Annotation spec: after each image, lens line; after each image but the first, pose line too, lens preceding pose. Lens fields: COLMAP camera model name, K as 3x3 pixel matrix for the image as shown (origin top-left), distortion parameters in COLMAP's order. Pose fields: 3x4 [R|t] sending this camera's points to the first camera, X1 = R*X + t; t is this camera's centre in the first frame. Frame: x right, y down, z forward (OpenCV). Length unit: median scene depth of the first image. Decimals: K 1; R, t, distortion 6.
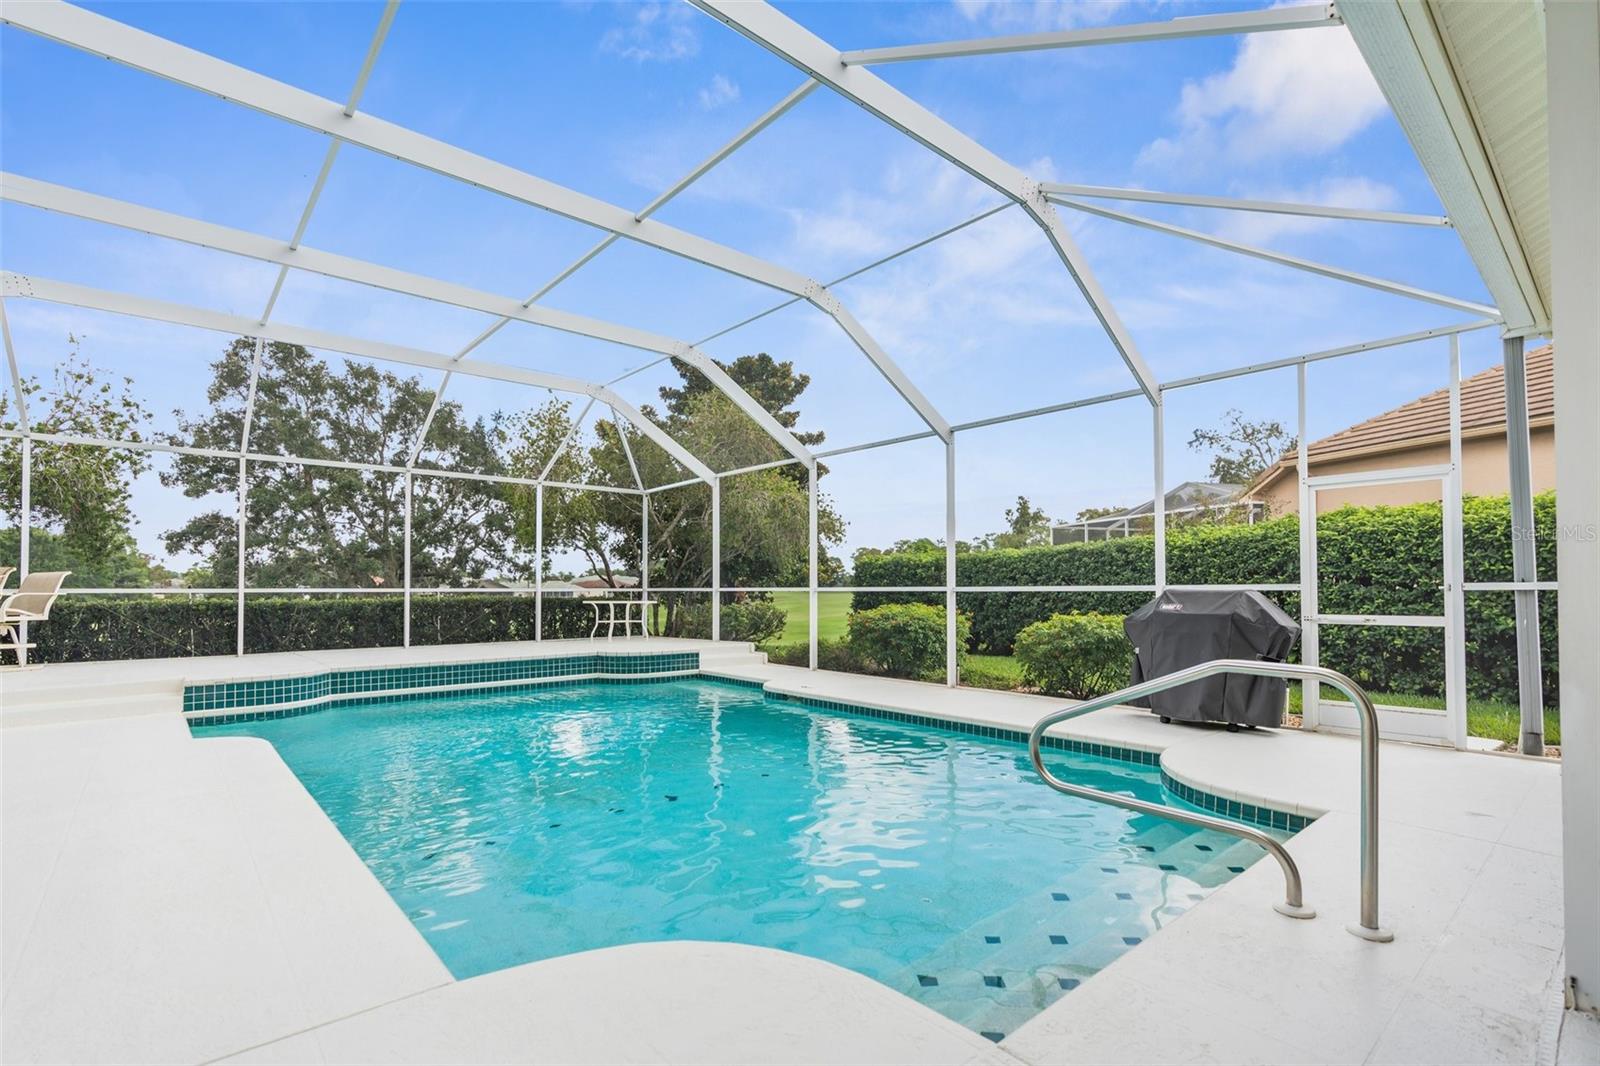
lens RADIAL K [[726.0, 0, 806.4], [0, 726.0, 579.4], [0, 0, 1]] dist [-0.004017, 0.000344]
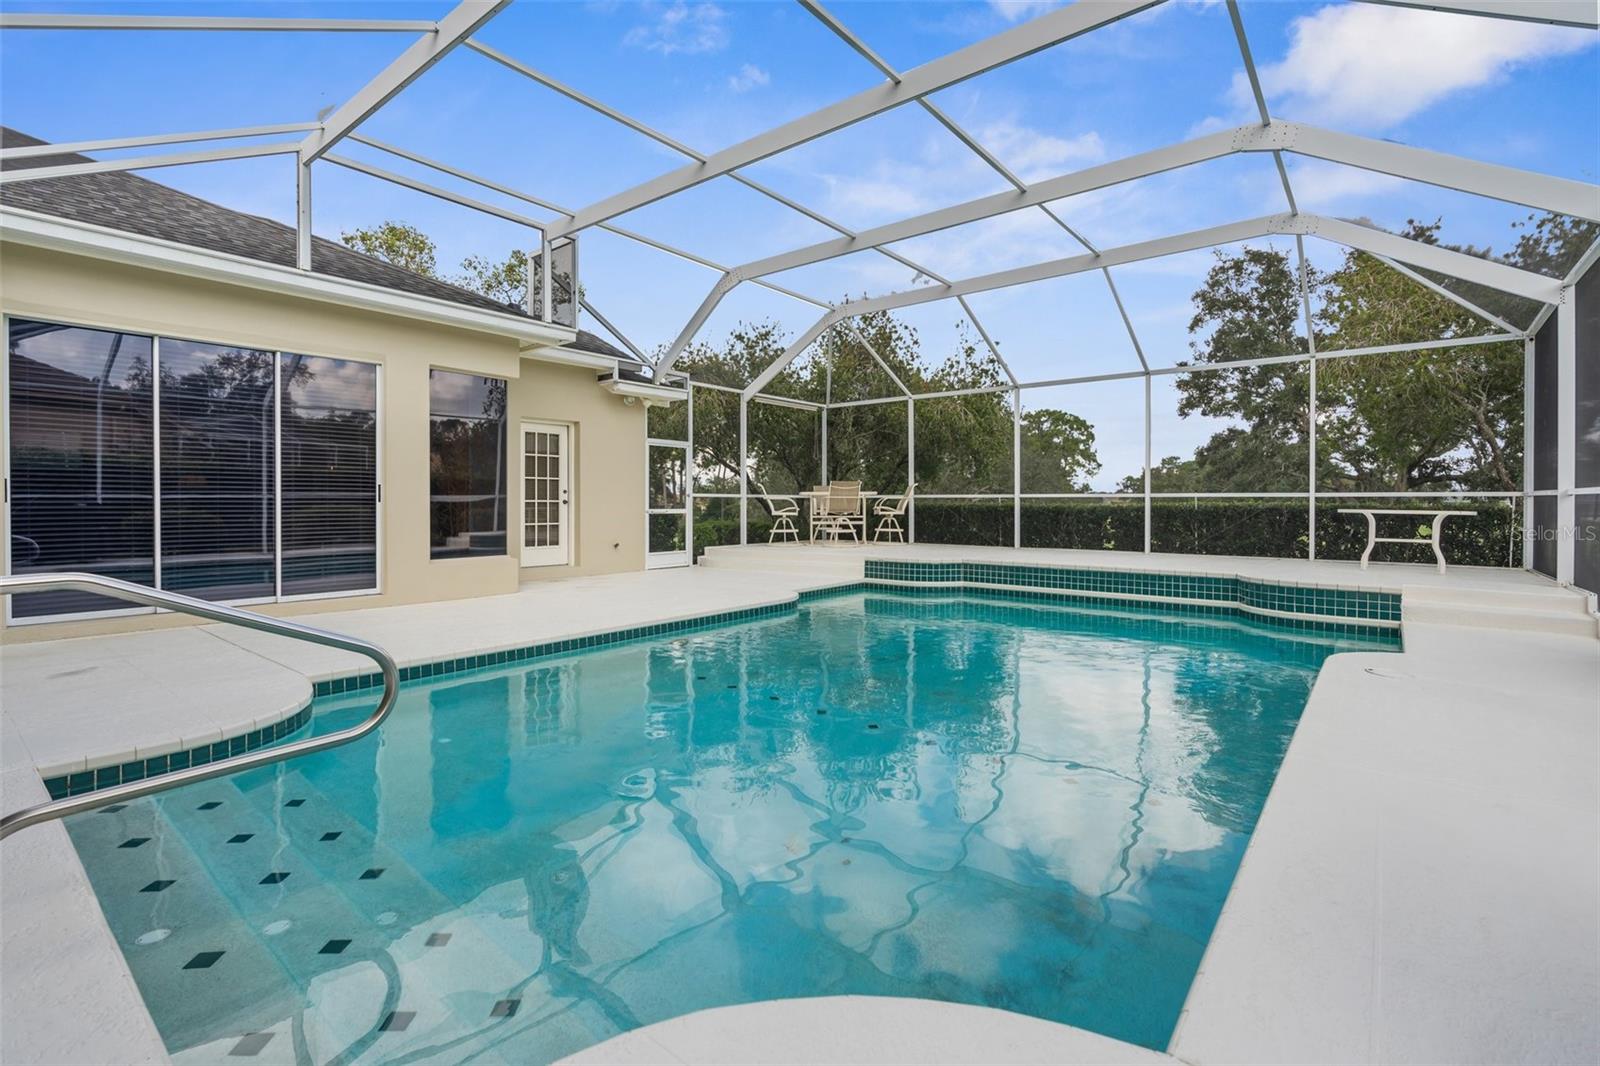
lens RADIAL K [[745.0, 0, 801.5], [0, 745.0, 504.8], [0, 0, 1]] dist [0.000253, 0.000295]
pose [[0.171338, 0.008530, -0.985175, 0.447079], [0.014282, 0.999836, 0.011141, 0.013219], [0.985109, -0.015979, 0.171188, 0.464518]]
